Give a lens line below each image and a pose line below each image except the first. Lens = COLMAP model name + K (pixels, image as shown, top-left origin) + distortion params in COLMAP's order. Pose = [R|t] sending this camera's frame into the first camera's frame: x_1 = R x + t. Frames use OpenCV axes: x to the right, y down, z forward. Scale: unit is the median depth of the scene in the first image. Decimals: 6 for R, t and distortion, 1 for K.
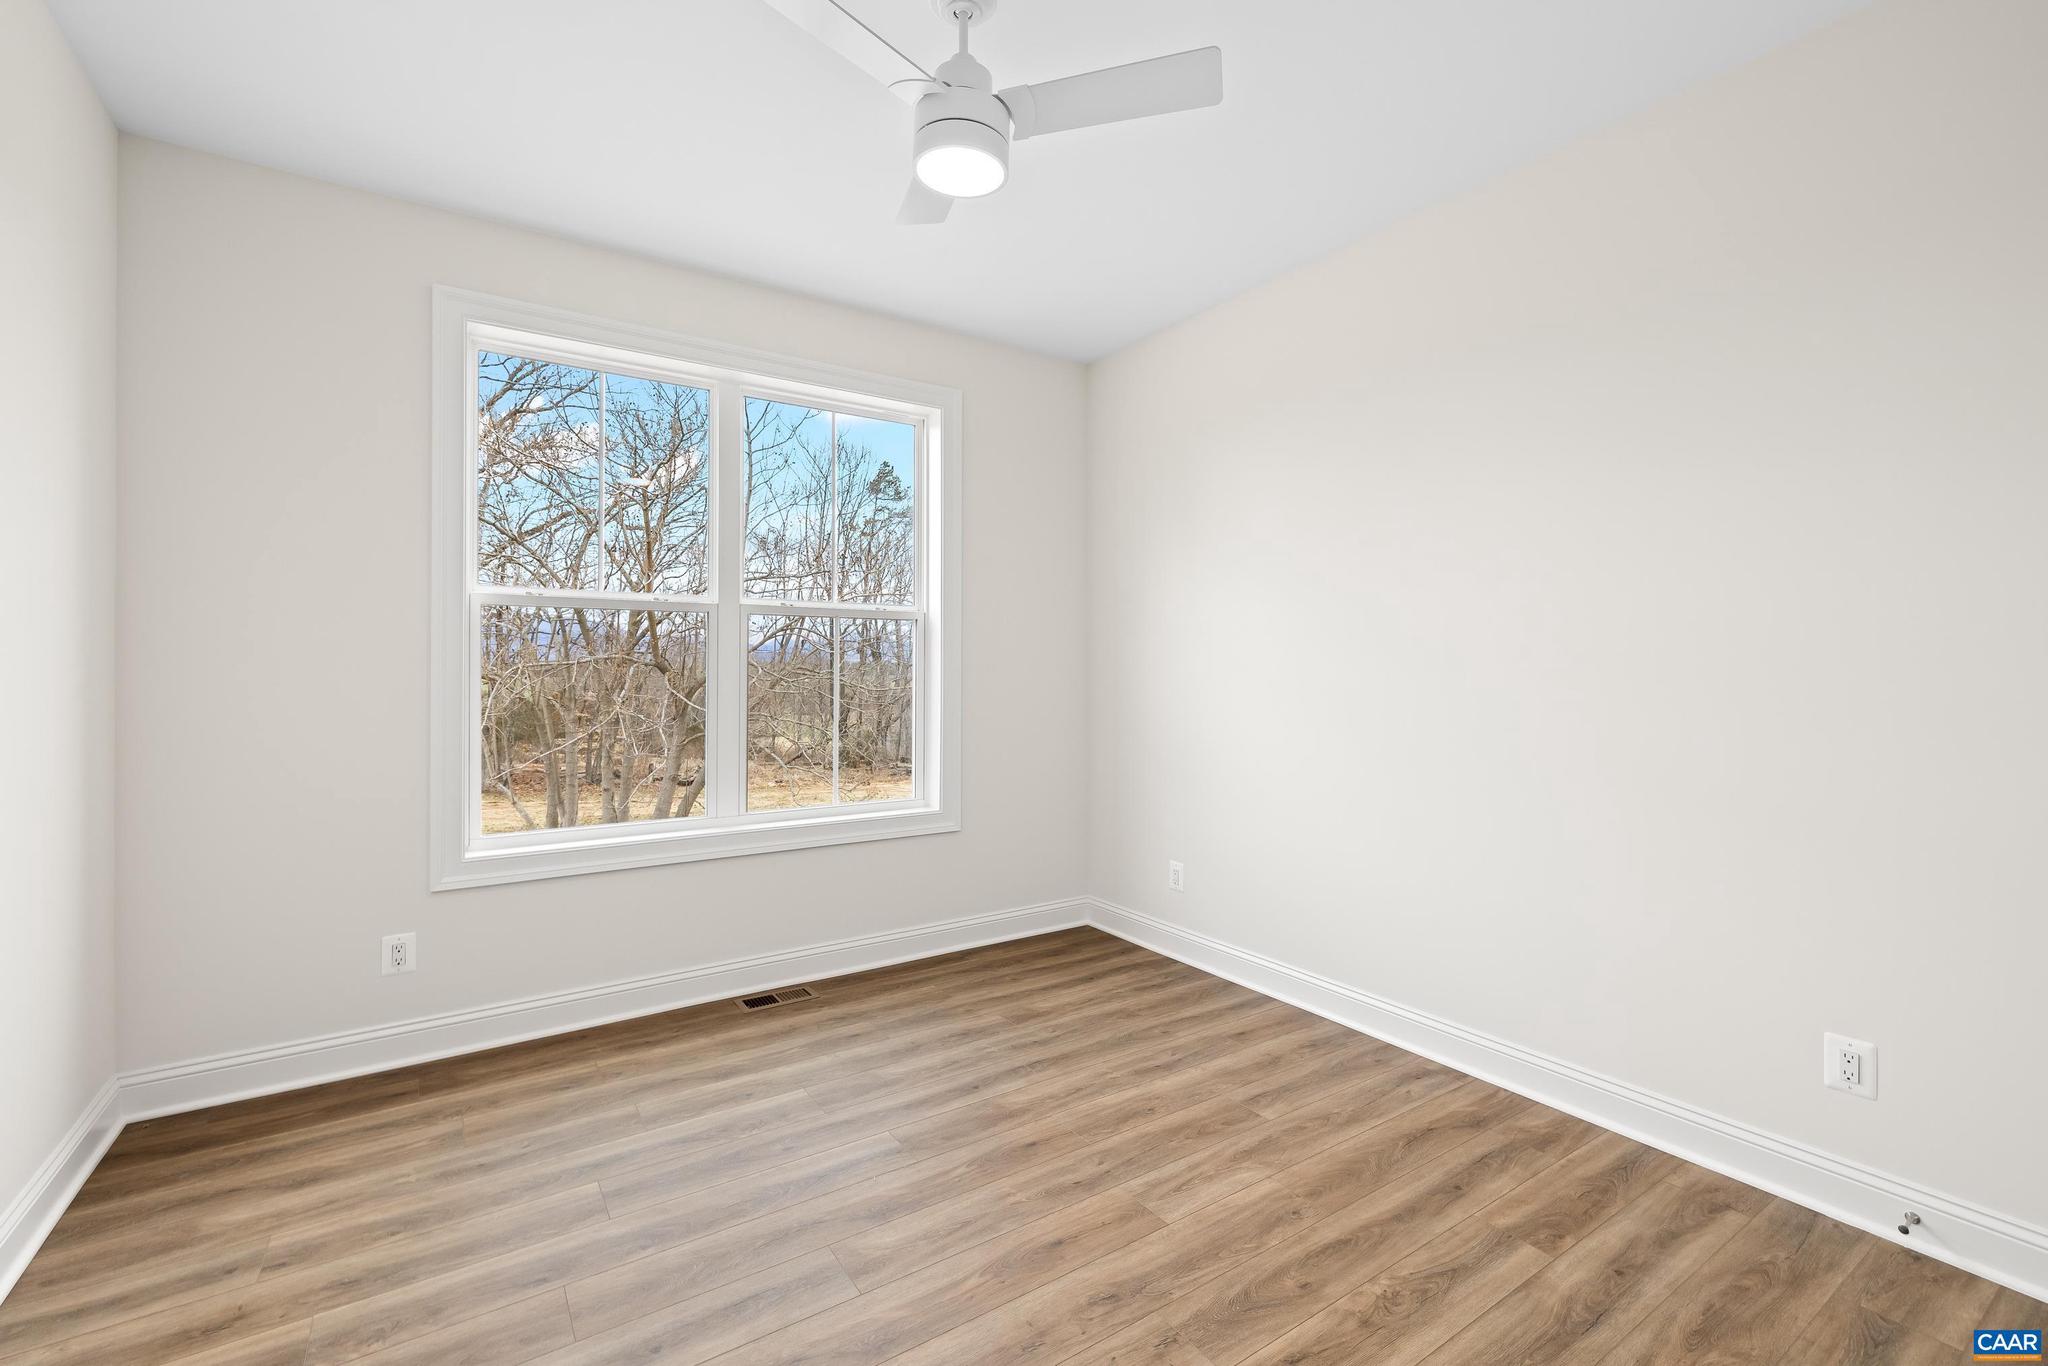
lens RADIAL K [[873.3, 0, 1008.4], [0, 873.3, 680.2], [0, 0, 1]] dist [-0.000682, 0.000260]
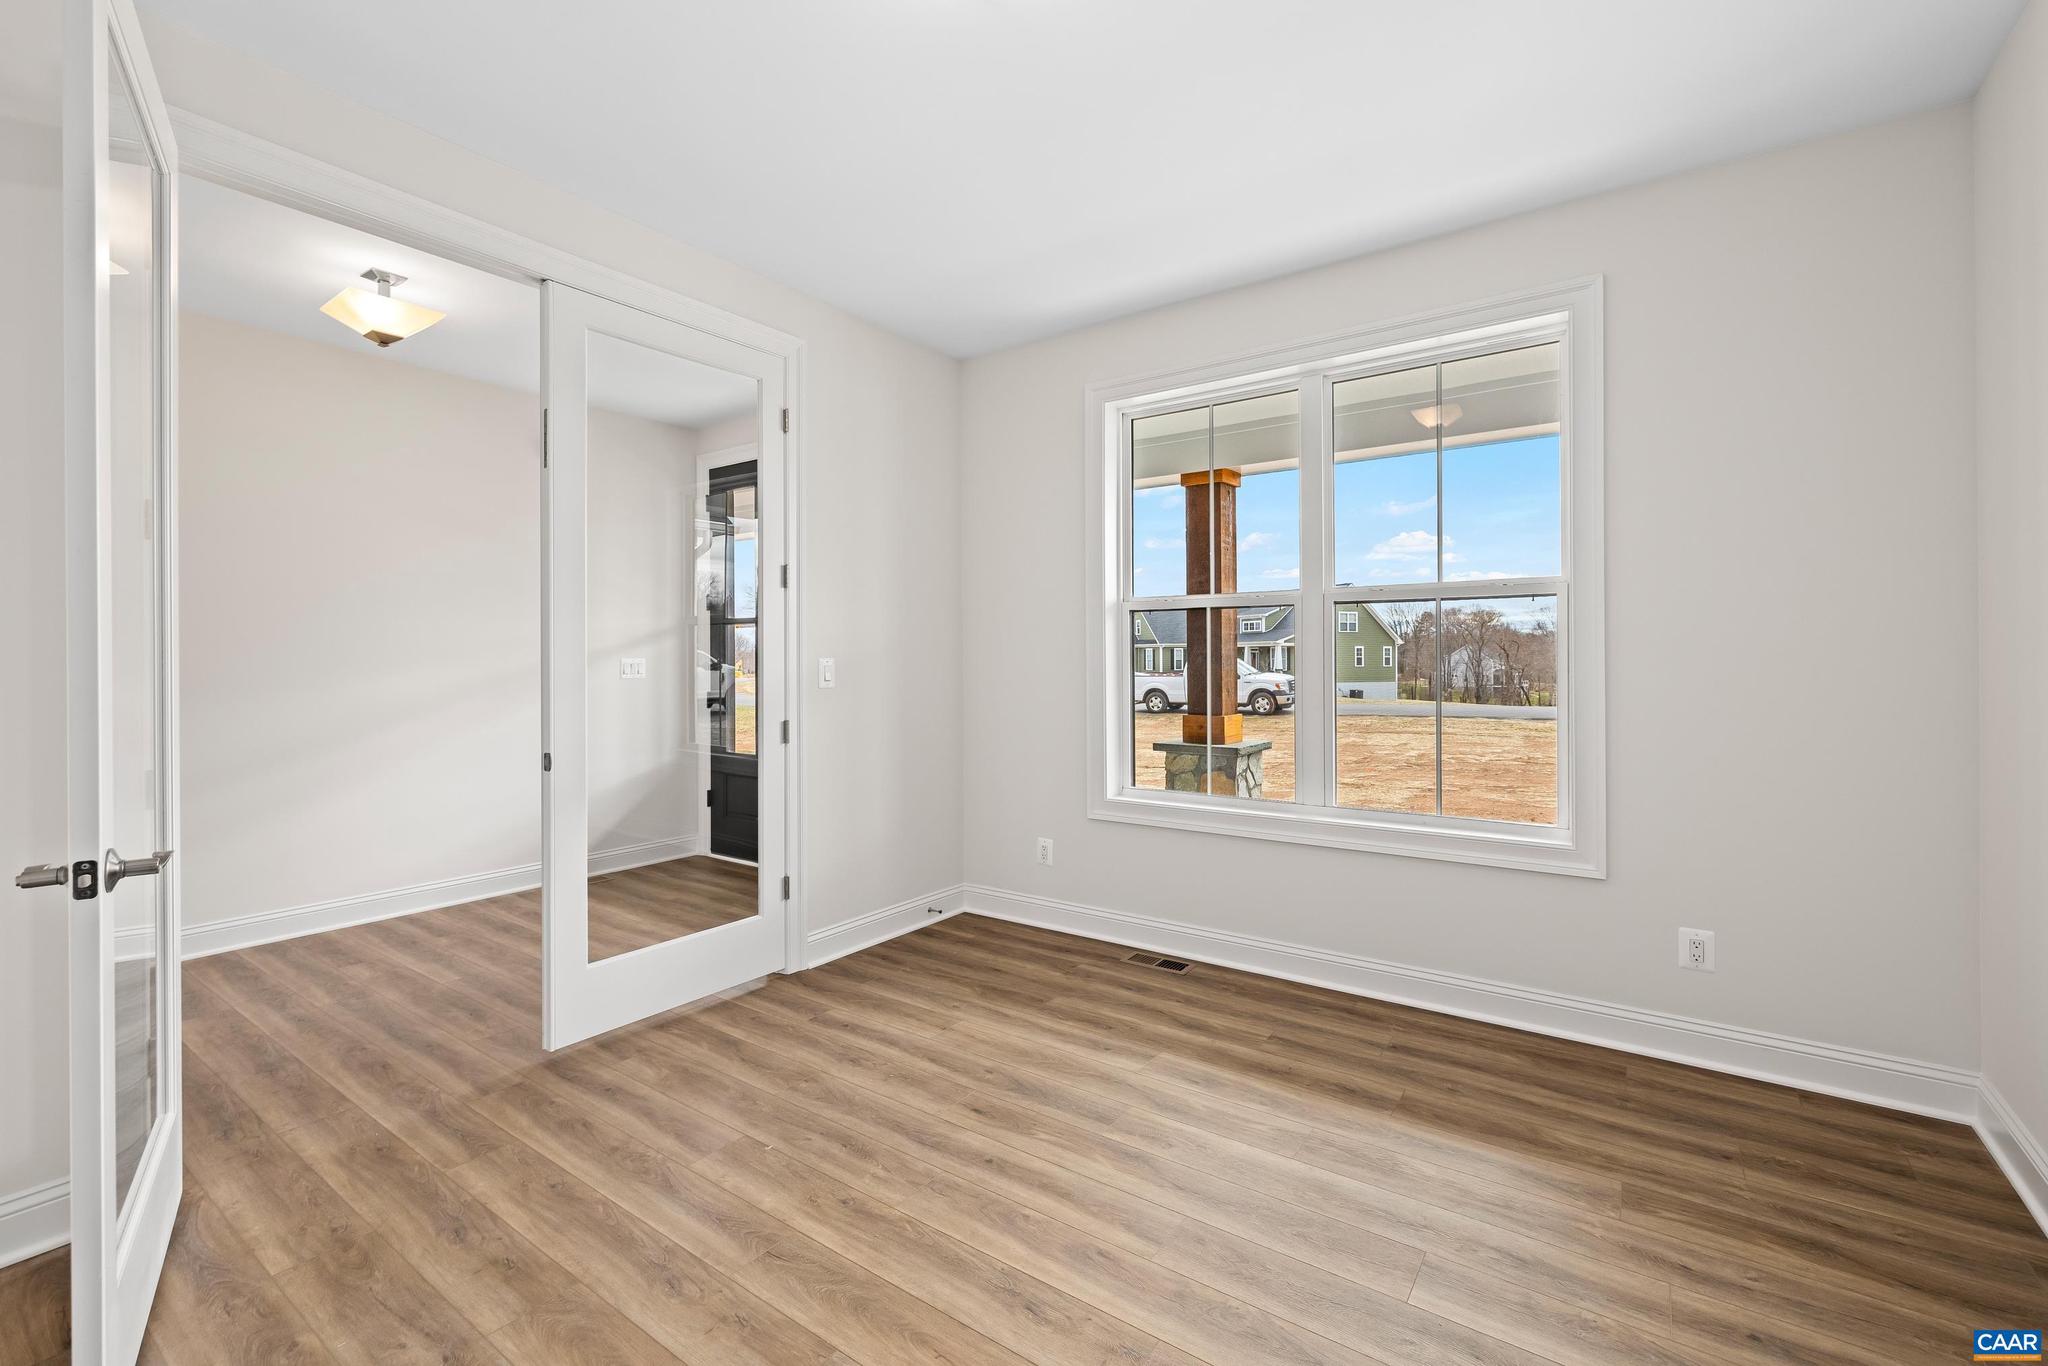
lens RADIAL K [[874.1, 0, 1035.0], [0, 874.1, 681.3], [0, 0, 1]] dist [0.001305, 0.000377]
pose [[0.346316, 0.014771, -0.938001, 0.564008], [-0.002308, 0.999886, 0.014894, -0.001063], [0.938115, -0.002994, 0.346311, 0.377739]]
